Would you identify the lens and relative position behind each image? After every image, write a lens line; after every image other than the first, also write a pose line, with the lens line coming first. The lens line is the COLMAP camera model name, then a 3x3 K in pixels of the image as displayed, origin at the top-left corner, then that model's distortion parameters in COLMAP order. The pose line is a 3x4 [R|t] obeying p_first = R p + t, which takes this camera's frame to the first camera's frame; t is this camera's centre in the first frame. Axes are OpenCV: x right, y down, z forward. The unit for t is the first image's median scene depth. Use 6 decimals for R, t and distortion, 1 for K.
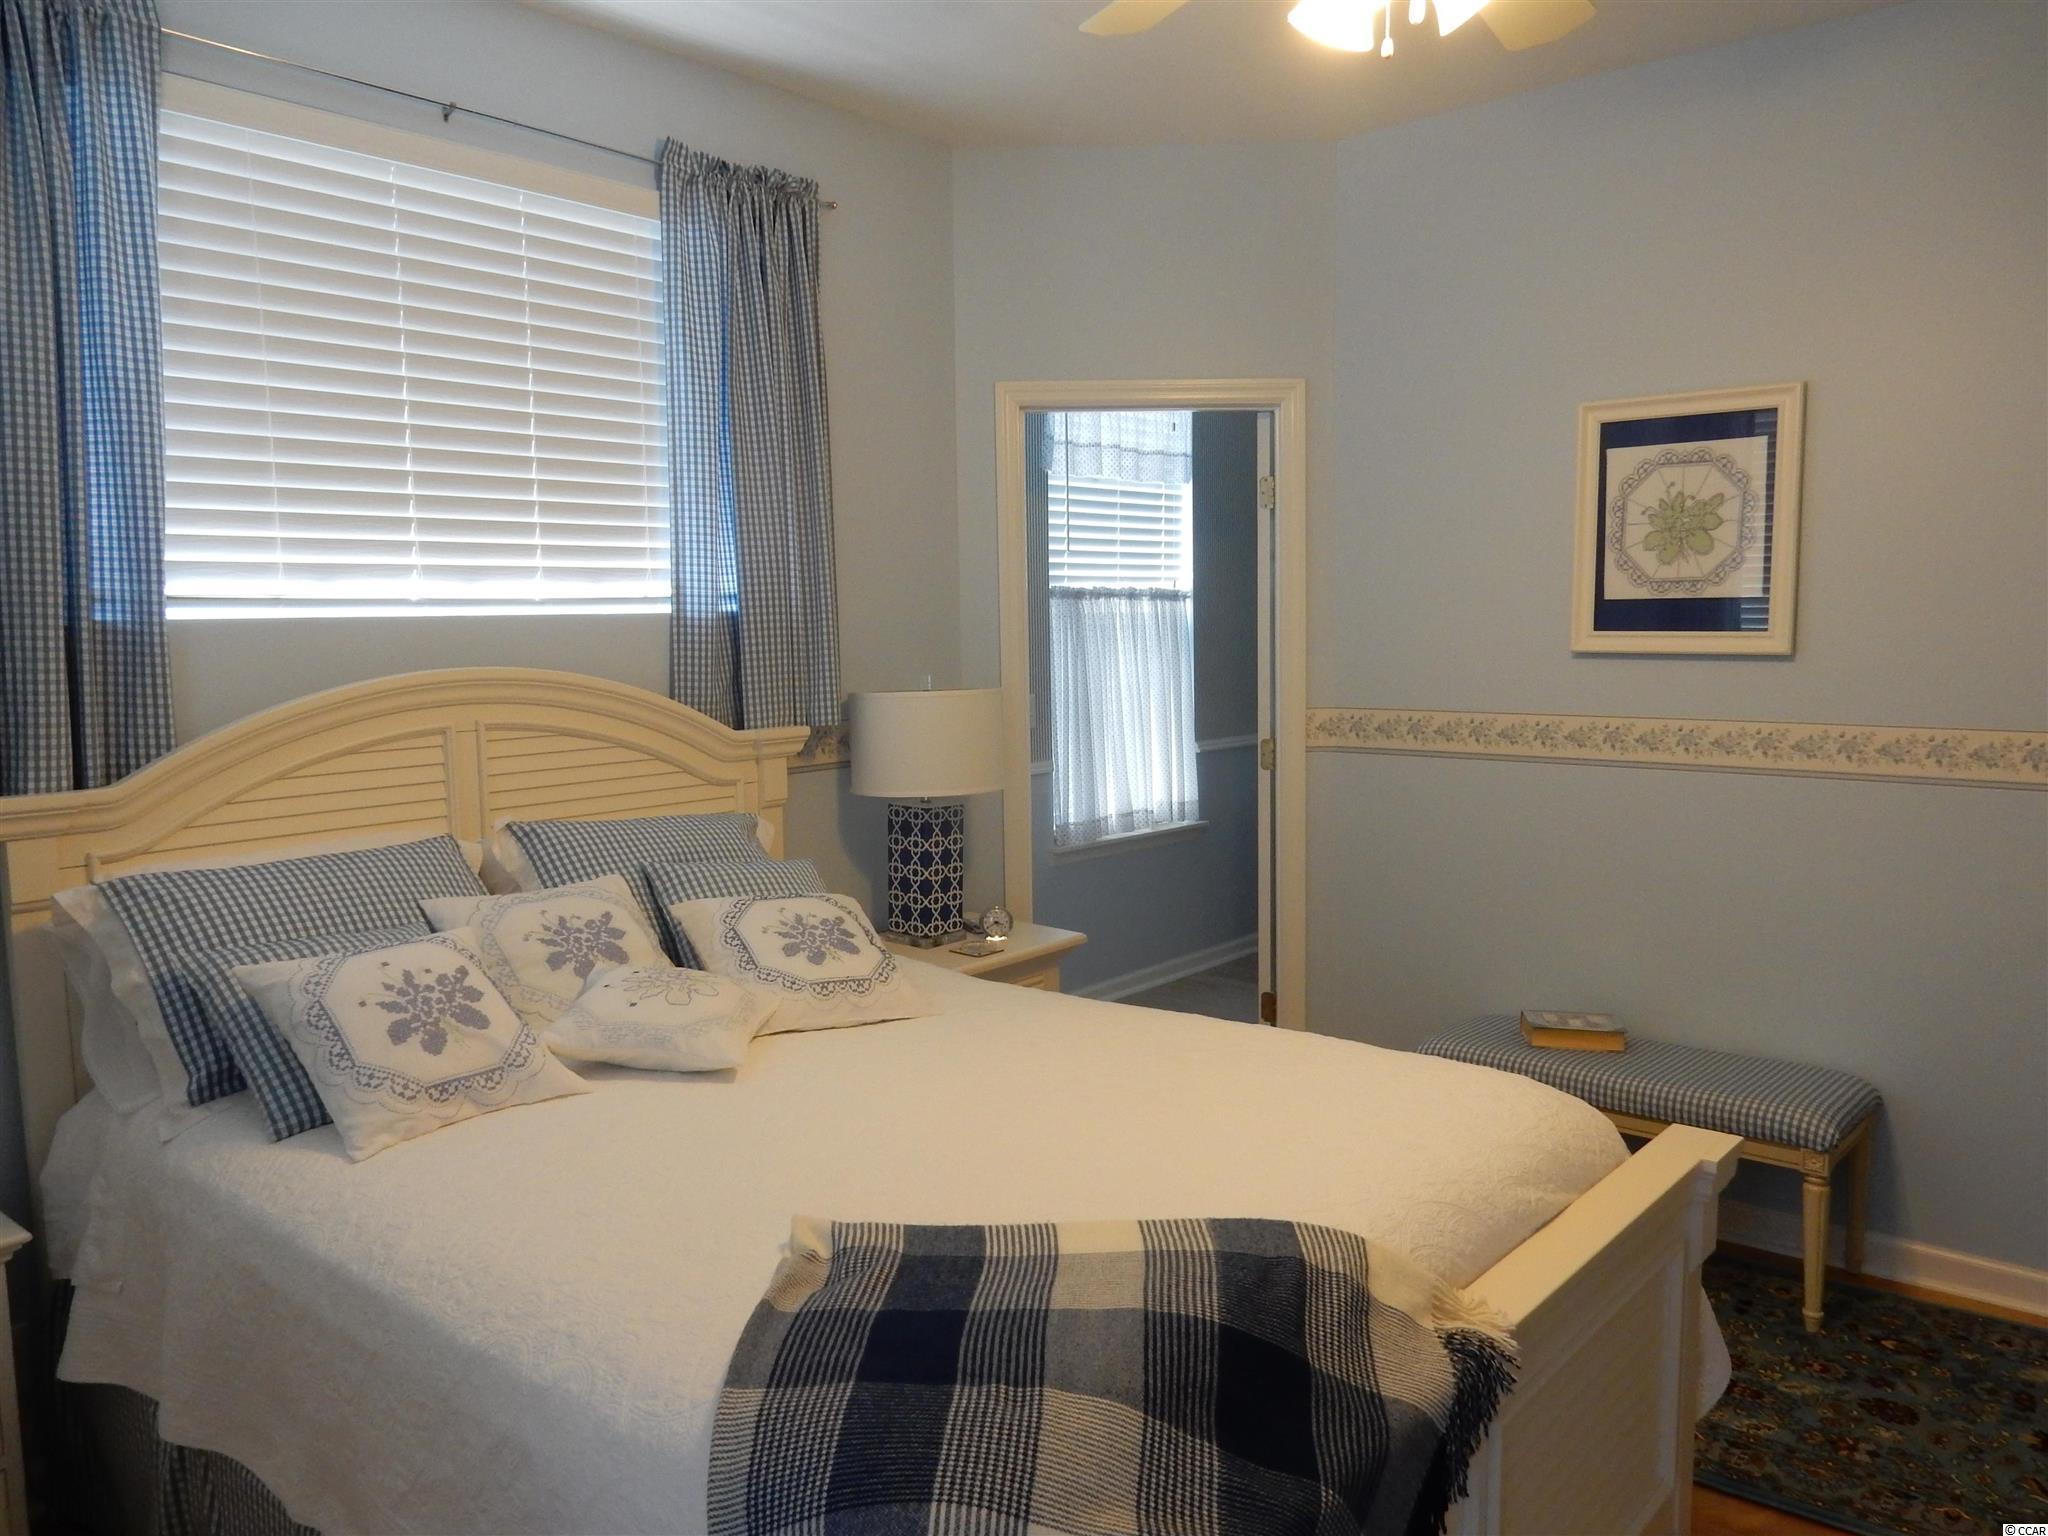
lens RADIAL K [[1507.4, 0, 1024.0], [0, 1507.4, 768.0], [0, 0, 1]] dist [0.011916, 0.001494]
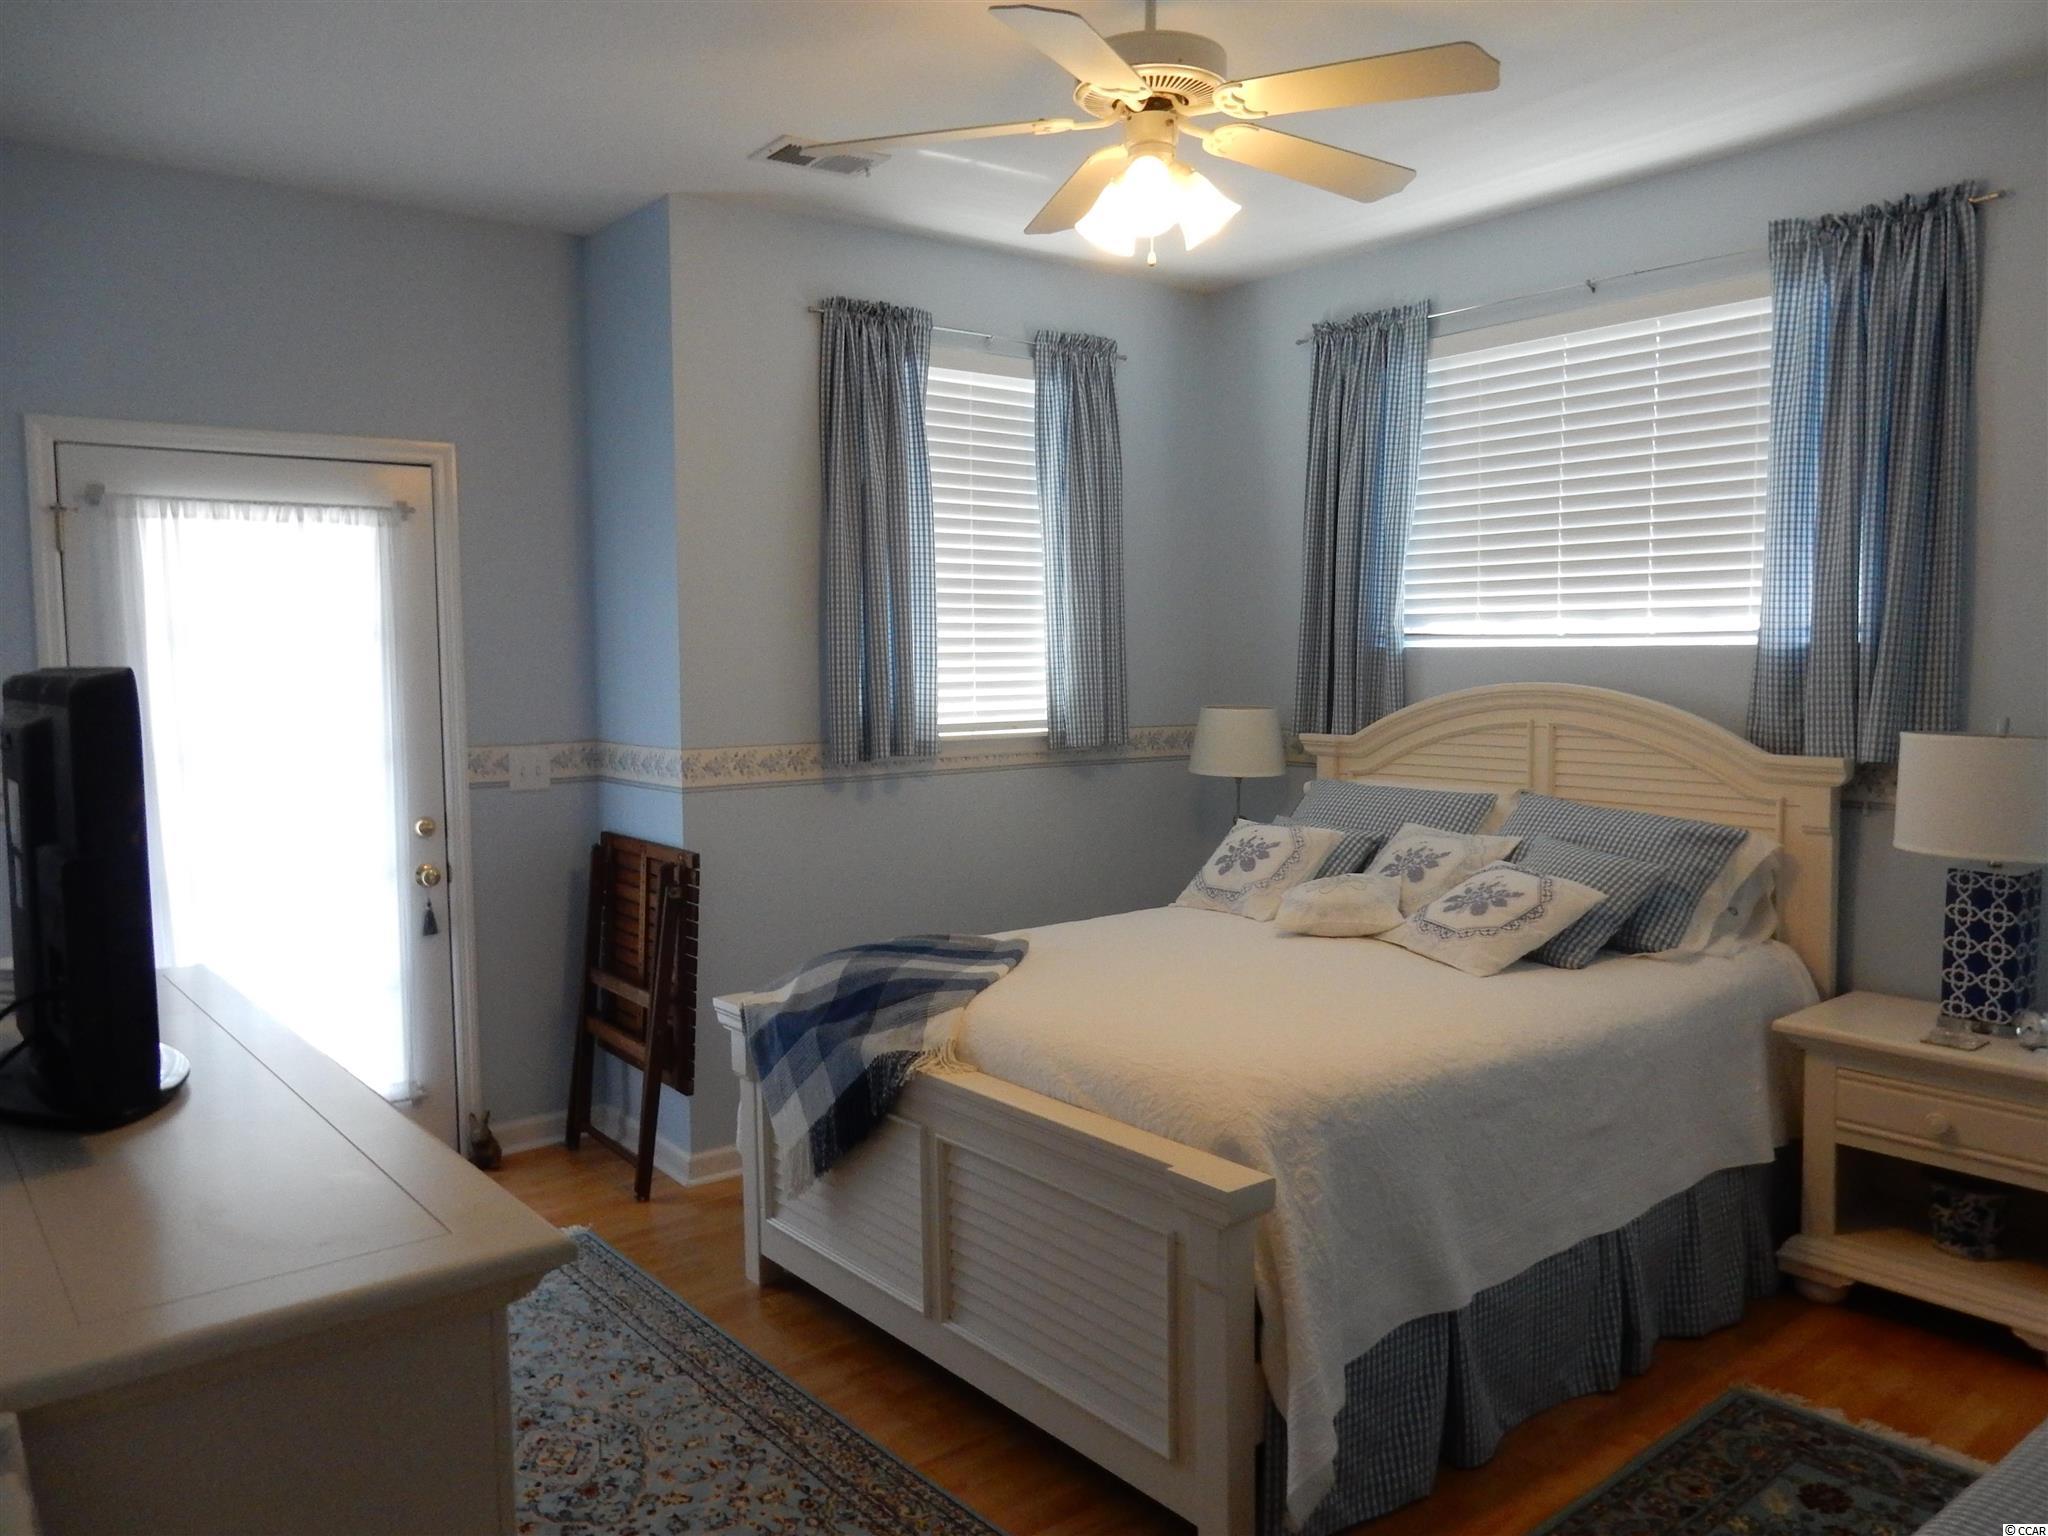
lens RADIAL K [[1488.2, 0, 1027.1], [0, 1488.2, 757.7], [0, 0, 1]] dist [-0.005754, -0.001299]
pose [[-0.210259, 0.087233, -0.973746, 1.022424], [-0.094627, 0.989519, 0.109079, -0.095648], [0.973055, 0.115078, -0.199801, 0.756851]]
